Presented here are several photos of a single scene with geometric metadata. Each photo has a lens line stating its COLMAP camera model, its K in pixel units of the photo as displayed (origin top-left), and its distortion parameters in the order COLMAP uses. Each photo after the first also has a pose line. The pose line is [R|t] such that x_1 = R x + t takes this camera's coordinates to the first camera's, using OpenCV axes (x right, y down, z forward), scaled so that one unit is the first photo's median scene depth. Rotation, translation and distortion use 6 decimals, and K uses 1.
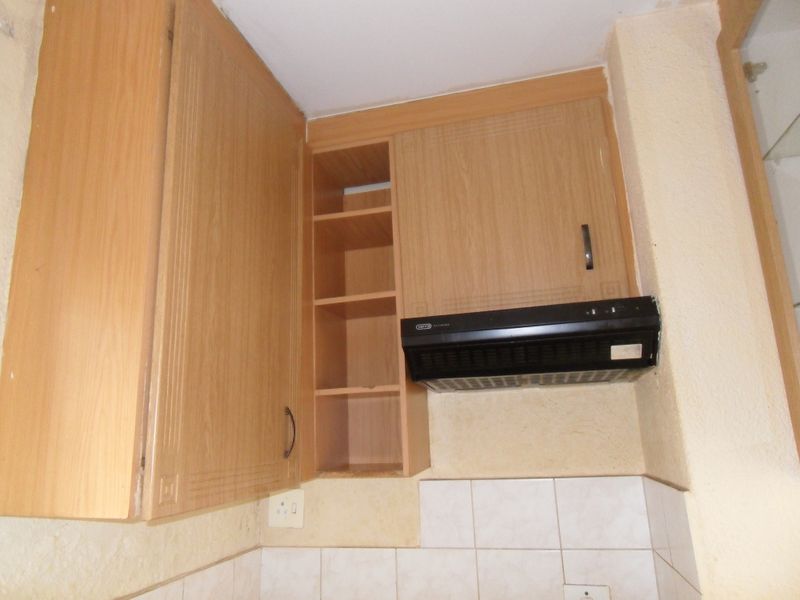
lens RADIAL K [[568.1, 0, 396.1], [0, 568.1, 302.0], [0, 0, 1]] dist [0.012570, -0.021075]
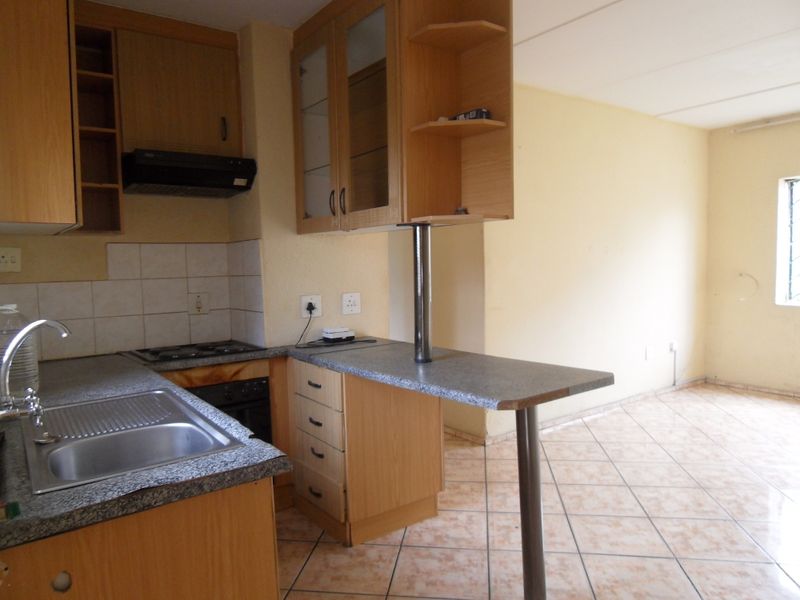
lens RADIAL K [[568.1, 0, 390.1], [0, 568.1, 301.2], [0, 0, 1]] dist [0.012570, -0.021075]
pose [[0.648850, -0.026496, 0.760455, -0.841969], [-0.175562, 0.967216, 0.183497, 0.022734], [-0.740386, -0.252569, 0.622926, -0.872033]]
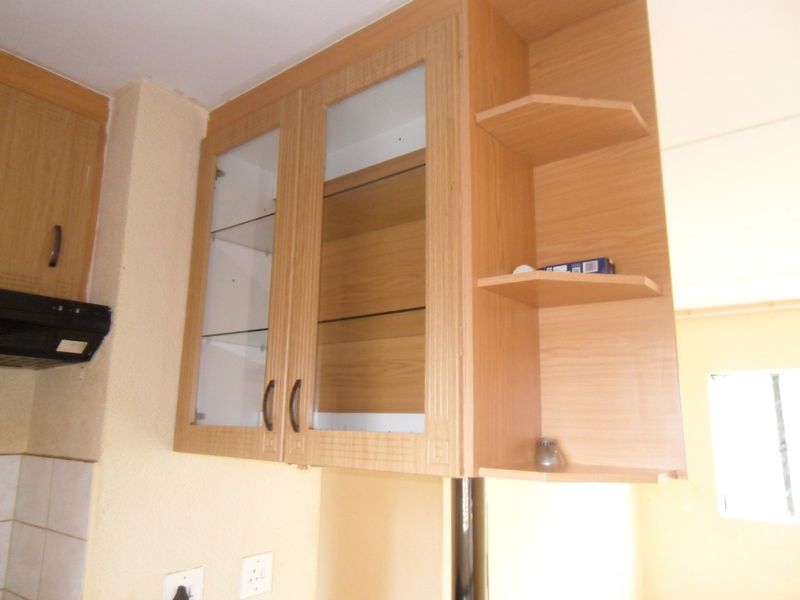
lens RADIAL K [[568.1, 0, 393.6], [0, 568.1, 298.8], [0, 0, 1]] dist [0.012570, -0.021075]
pose [[0.409458, 0.234256, 0.881742, -0.335965], [-0.237774, 0.960473, -0.144757, 0.004651], [-0.880800, -0.150383, 0.448973, -0.084163]]
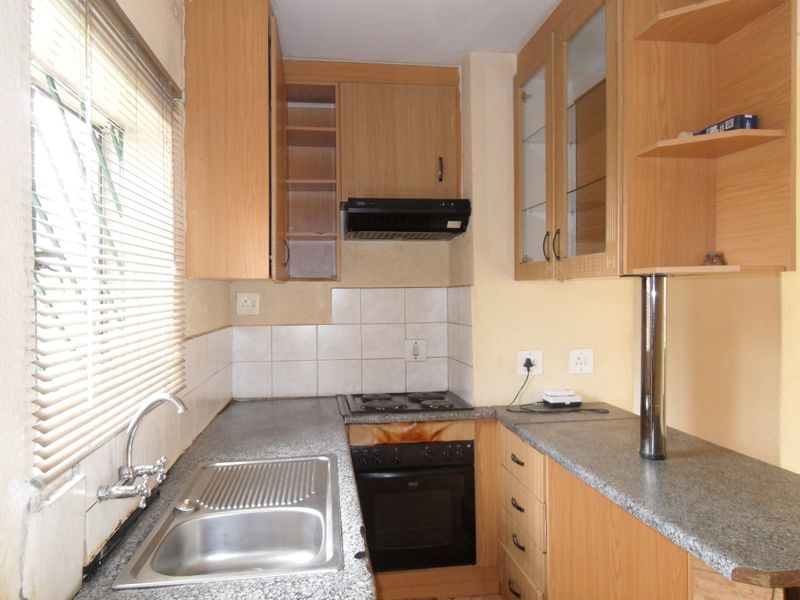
lens RADIAL K [[568.1, 0, 392.4], [0, 568.1, 302.6], [0, 0, 1]] dist [0.012570, -0.021075]
pose [[0.928714, 0.026279, 0.369865, -0.514710], [-0.112324, 0.970556, 0.213082, -0.049008], [-0.353375, -0.239437, 0.904321, -0.795481]]
